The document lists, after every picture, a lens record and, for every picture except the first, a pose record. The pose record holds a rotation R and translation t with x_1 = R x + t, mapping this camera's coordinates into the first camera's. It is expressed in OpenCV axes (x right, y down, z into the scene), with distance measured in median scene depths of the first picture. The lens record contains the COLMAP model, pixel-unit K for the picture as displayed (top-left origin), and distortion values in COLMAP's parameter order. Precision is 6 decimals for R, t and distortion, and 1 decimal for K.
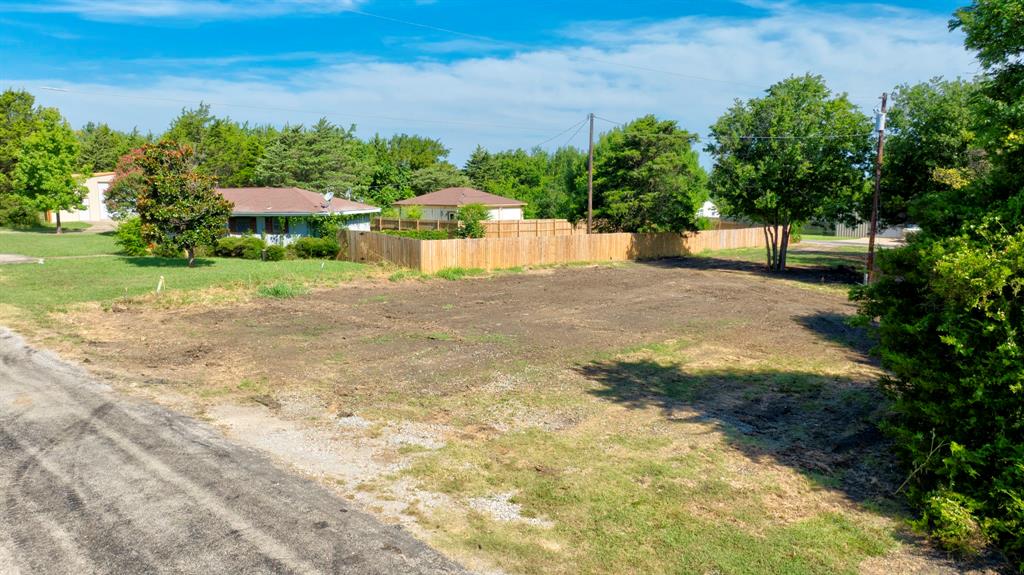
lens RADIAL K [[725.7, 0, 512.4], [0, 725.7, 285.7], [0, 0, 1]] dist [-0.011158, 0.002058]
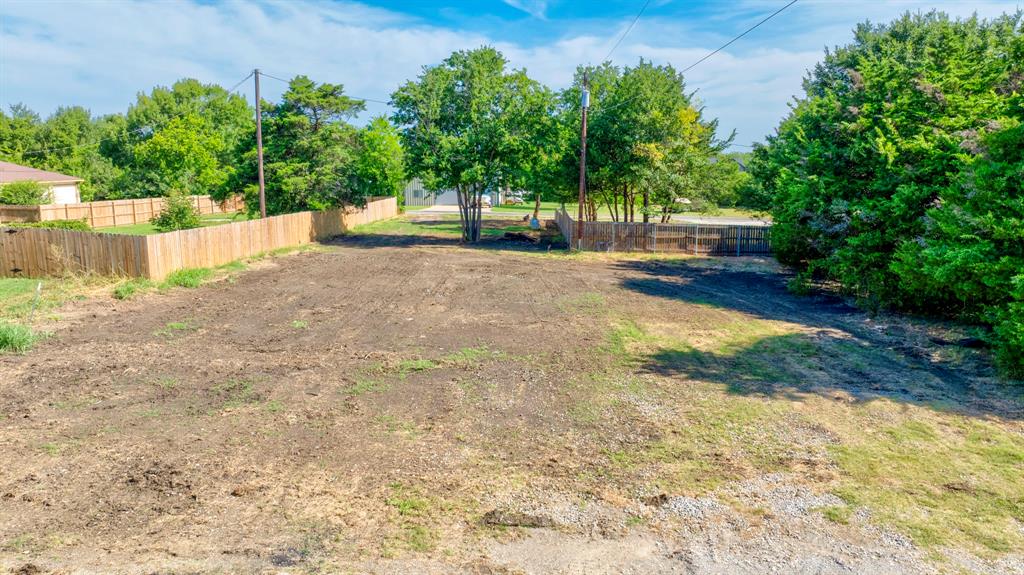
lens RADIAL K [[725.7, 0, 517.2], [0, 725.7, 286.5], [0, 0, 1]] dist [-0.011158, 0.002058]
pose [[0.748286, -0.113133, 0.653658, -0.266650], [0.086038, 0.993579, 0.073472, -0.029146], [-0.657773, 0.001261, 0.753215, 0.204040]]
